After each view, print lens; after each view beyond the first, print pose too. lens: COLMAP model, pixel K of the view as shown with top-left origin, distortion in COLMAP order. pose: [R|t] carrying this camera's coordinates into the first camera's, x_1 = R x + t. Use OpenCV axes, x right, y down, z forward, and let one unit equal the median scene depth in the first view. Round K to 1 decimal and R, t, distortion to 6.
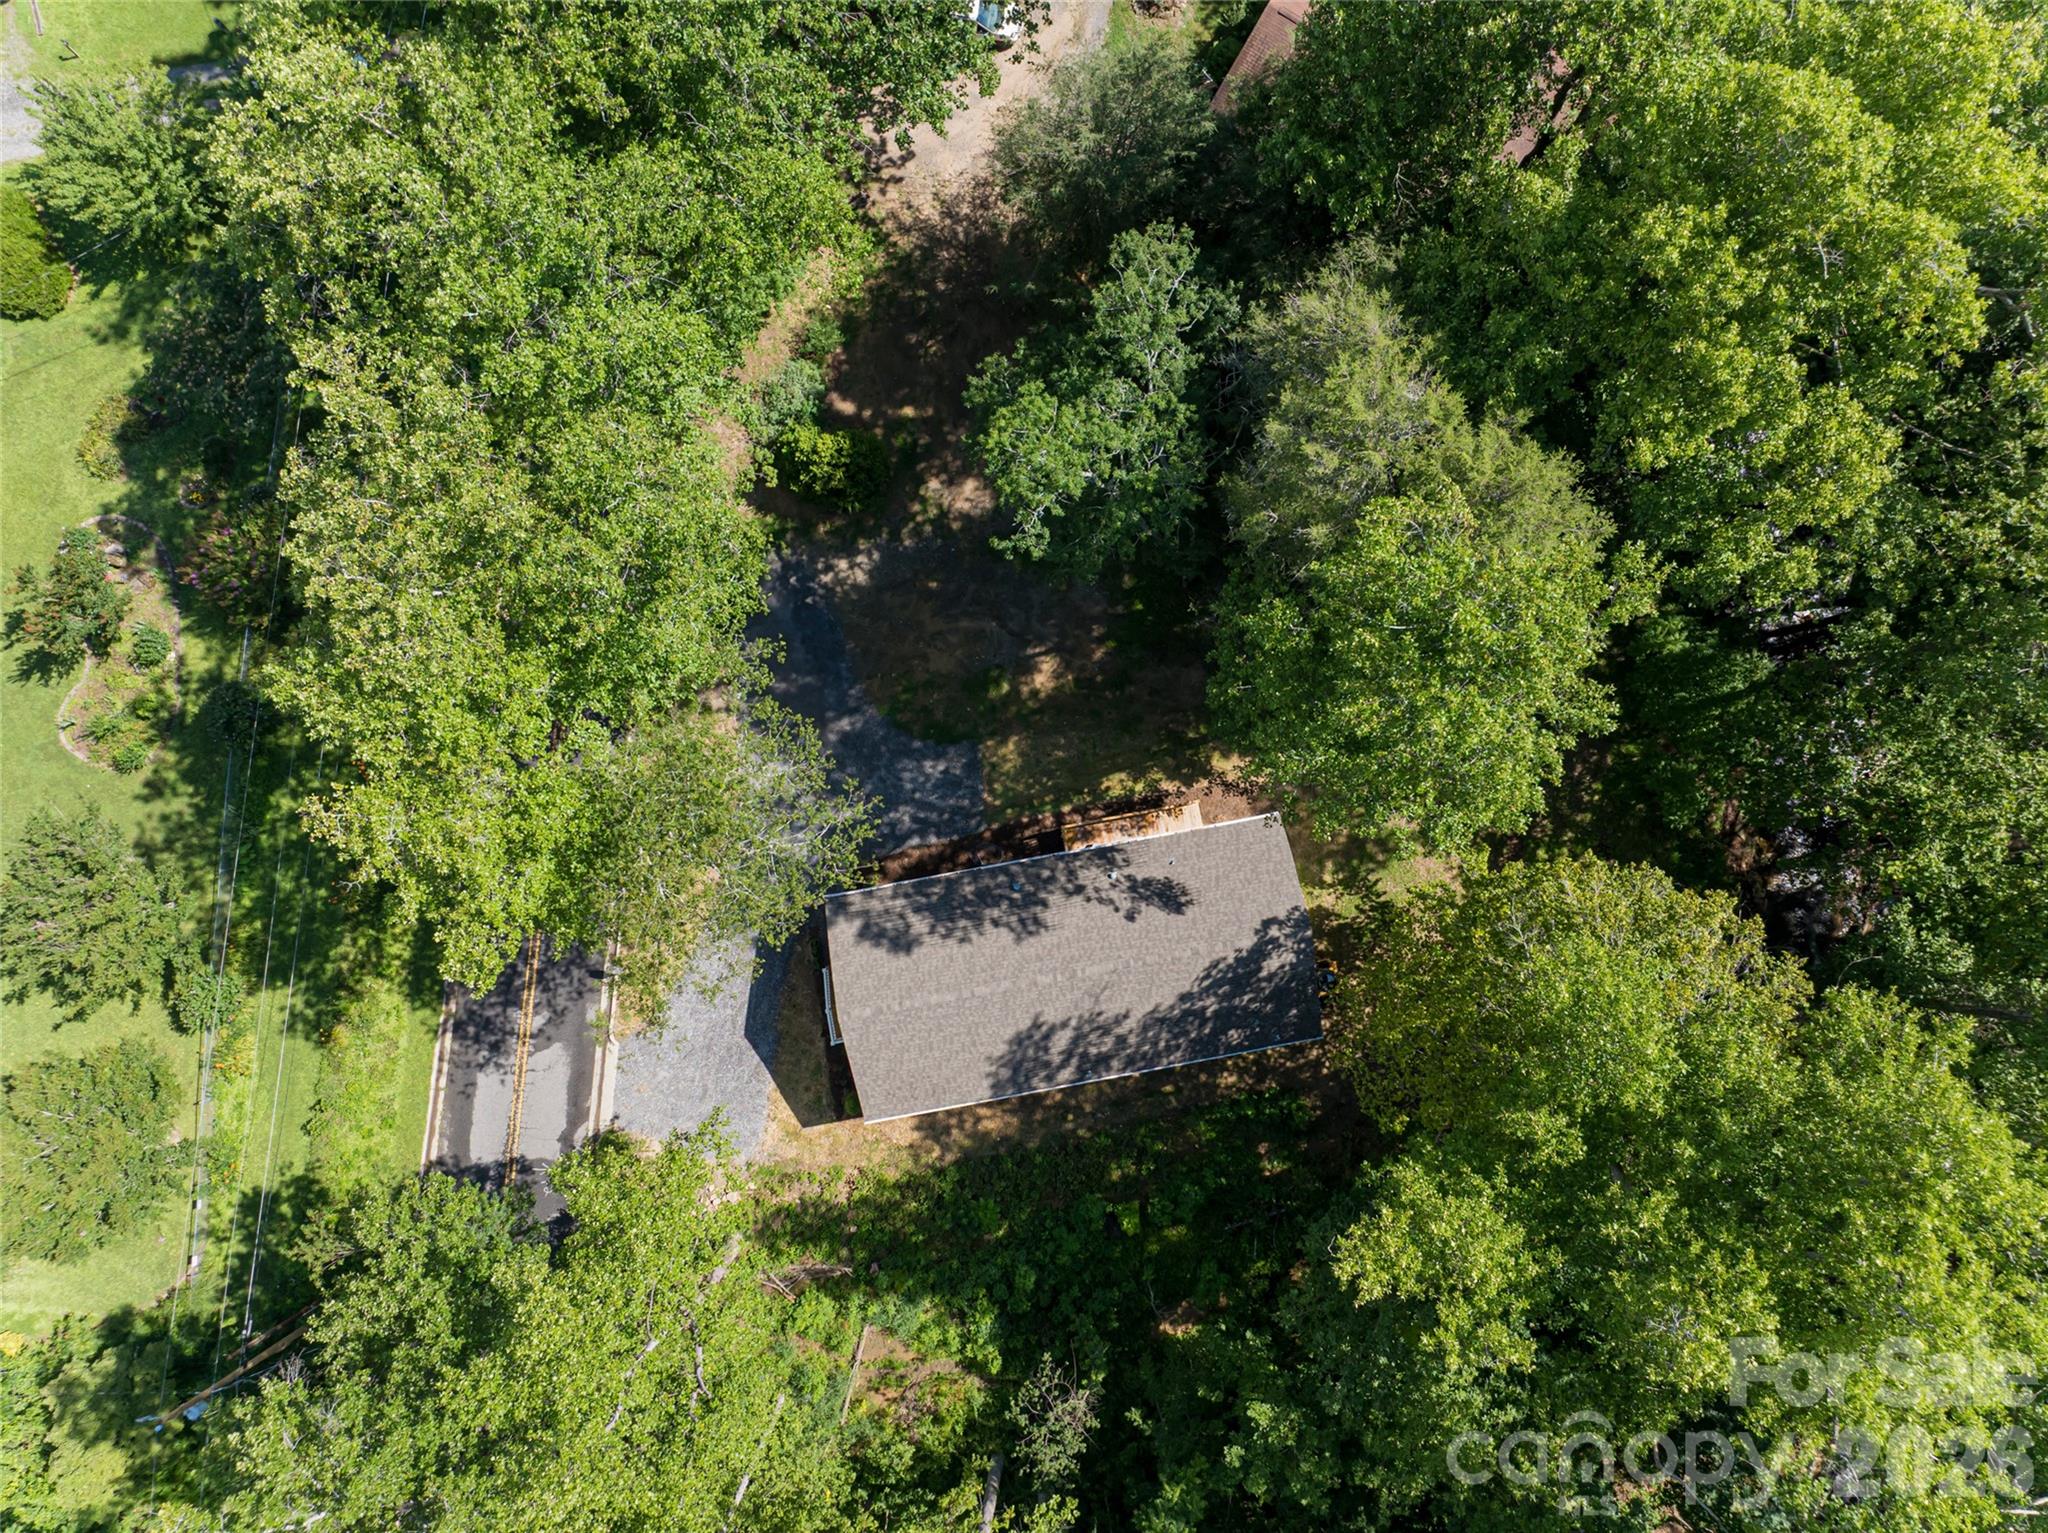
lens RADIAL K [[1430.5, 0, 1032.3], [0, 1430.5, 767.8], [0, 0, 1]] dist [-0.023831, -0.000487]
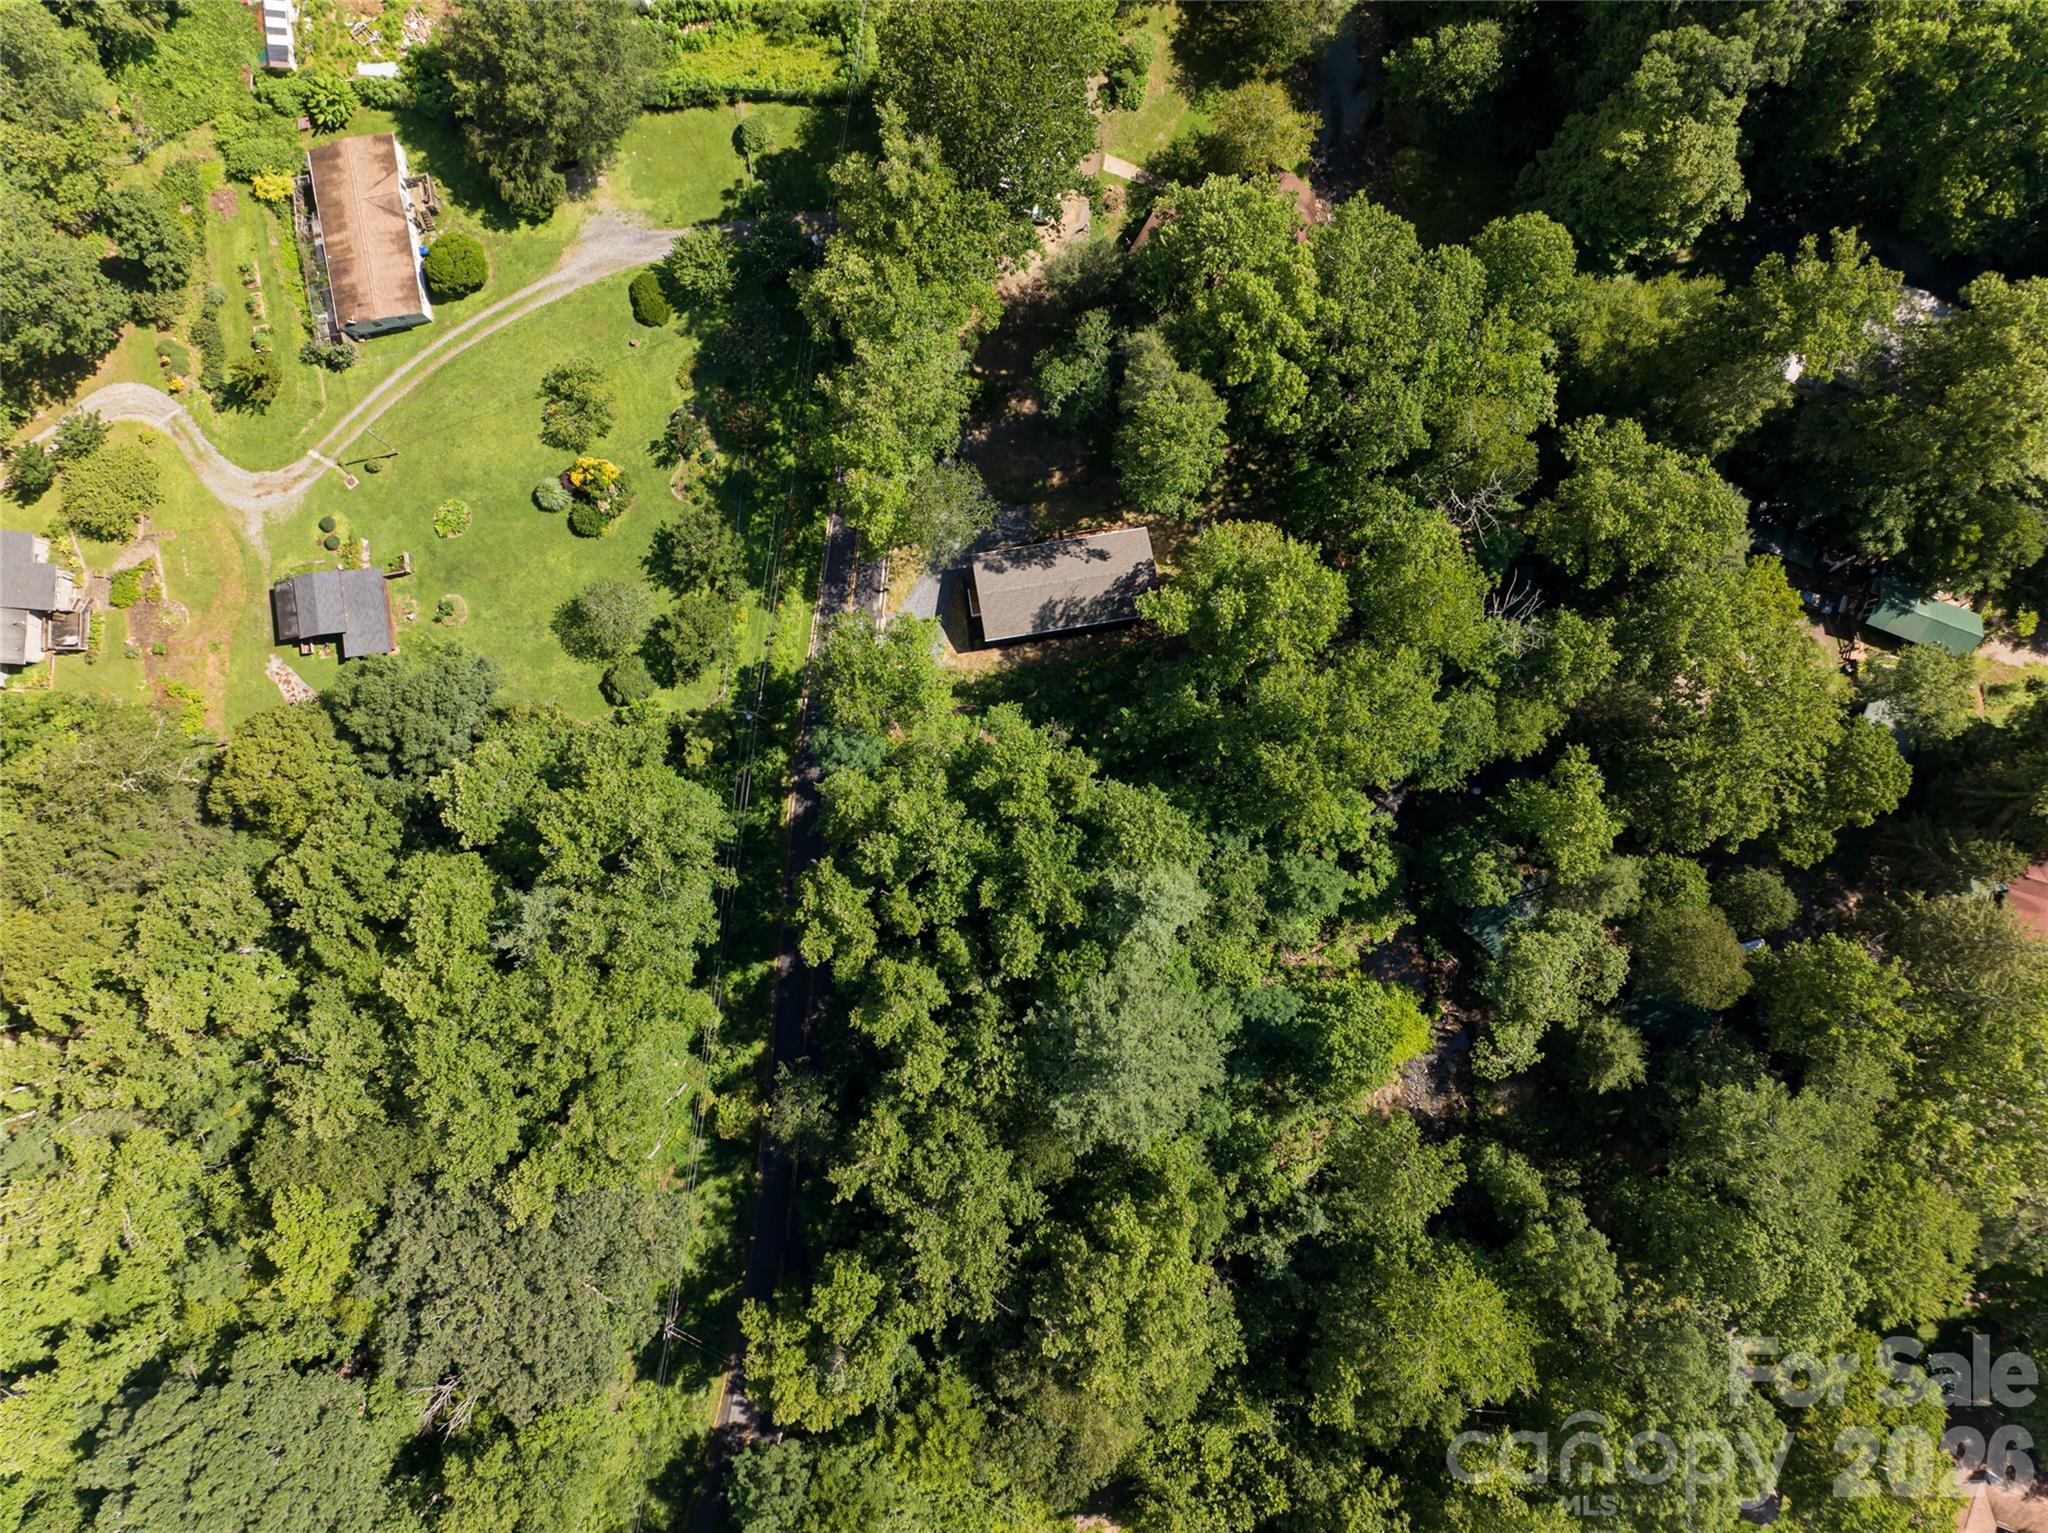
lens RADIAL K [[1430.5, 0, 1016.3], [0, 1430.5, 765.4], [0, 0, 1]] dist [-0.023831, -0.000487]
pose [[0.999643, 0.024261, -0.011230, -0.023161], [-0.024253, 0.999706, 0.000801, 0.472855], [0.011246, -0.000529, 0.999937, -1.621121]]
